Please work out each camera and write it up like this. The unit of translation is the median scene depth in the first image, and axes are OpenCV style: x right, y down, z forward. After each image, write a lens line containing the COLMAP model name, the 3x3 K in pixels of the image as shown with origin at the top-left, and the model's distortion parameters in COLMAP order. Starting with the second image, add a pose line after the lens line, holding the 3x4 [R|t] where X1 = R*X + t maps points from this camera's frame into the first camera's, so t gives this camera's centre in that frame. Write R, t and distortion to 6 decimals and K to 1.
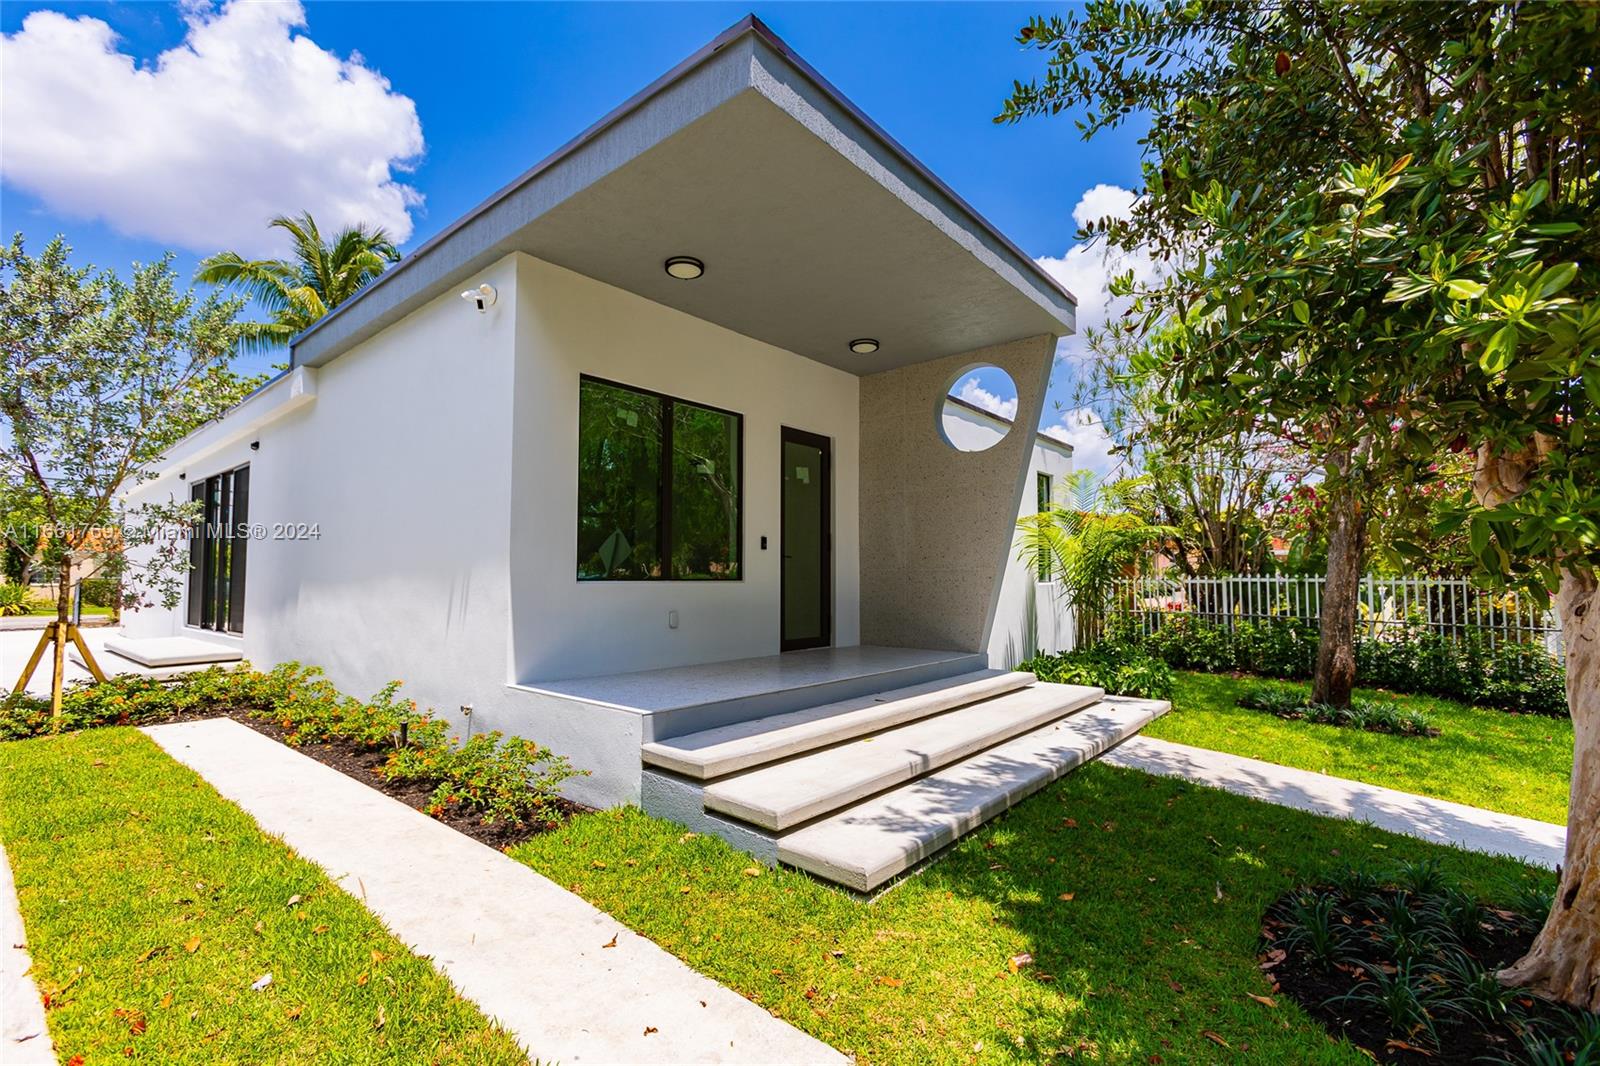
lens RADIAL K [[731.4, 0, 803.5], [0, 731.4, 541.0], [0, 0, 1]] dist [-0.000202, 0.000063]
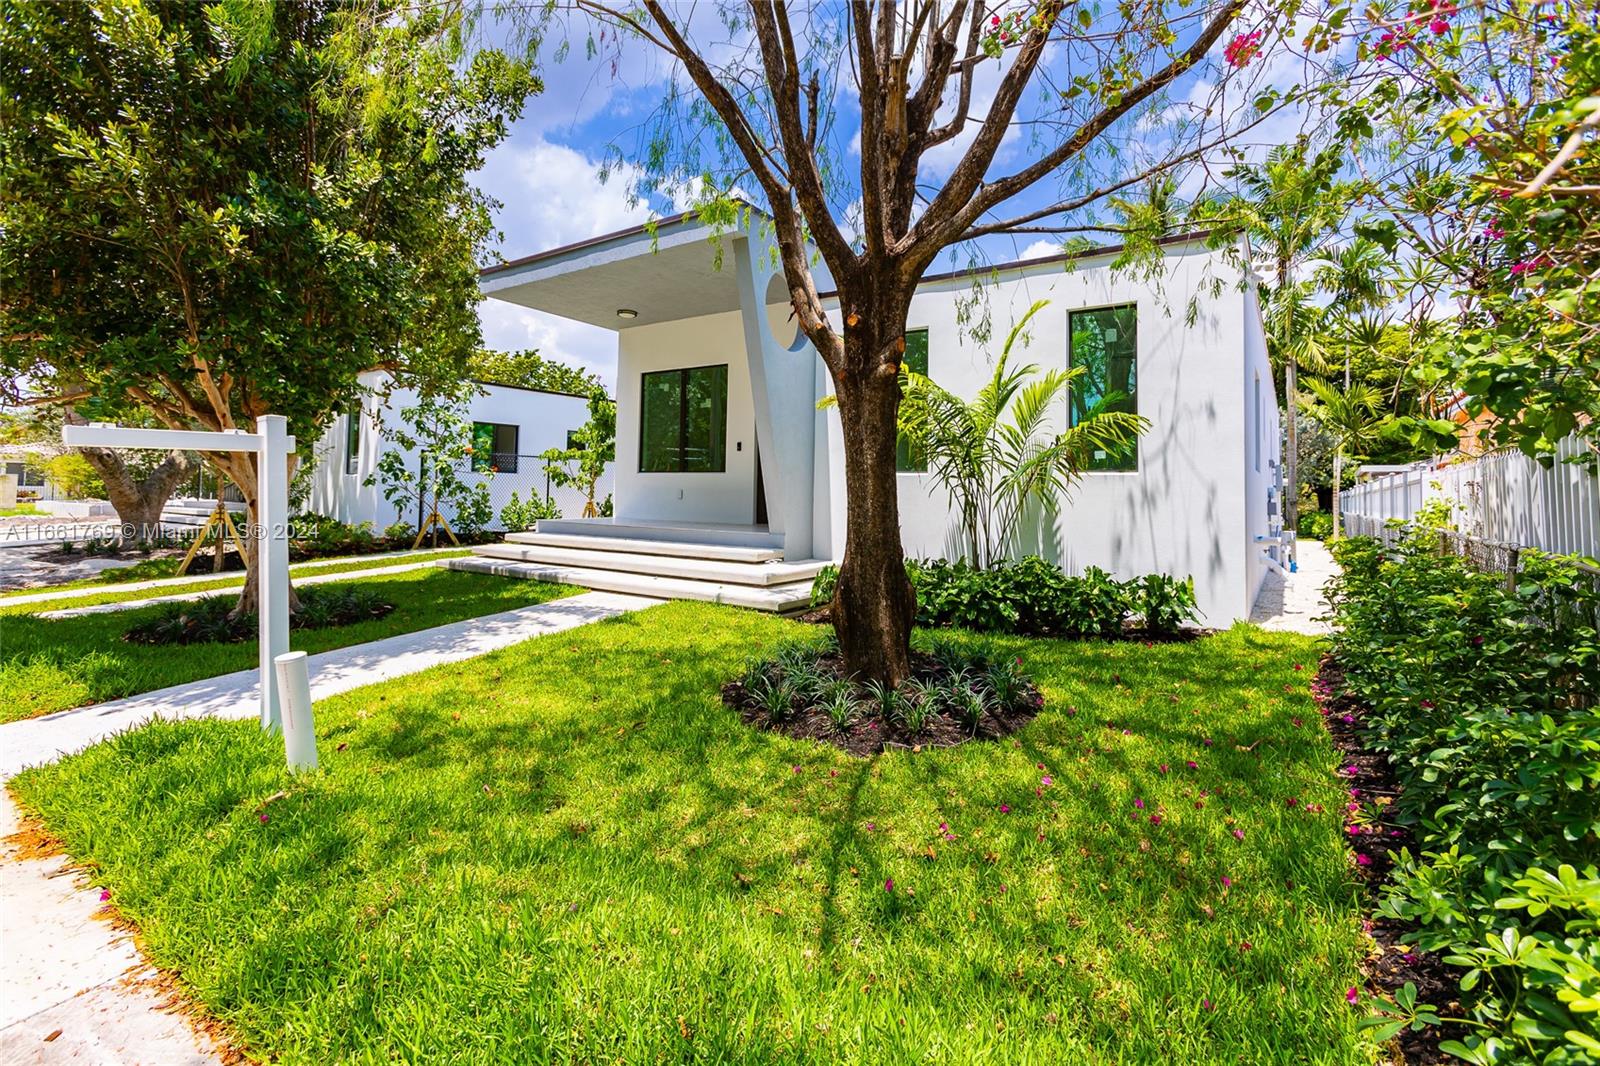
lens RADIAL K [[729.2, 0, 807.9], [0, 729.2, 461.9], [0, 0, 1]] dist [-0.002220, 0.000327]
pose [[0.111318, -0.033905, -0.993206, 0.654288], [0.039214, 0.998789, -0.029701, 0.038509], [0.993011, -0.035641, 0.112513, 0.437622]]
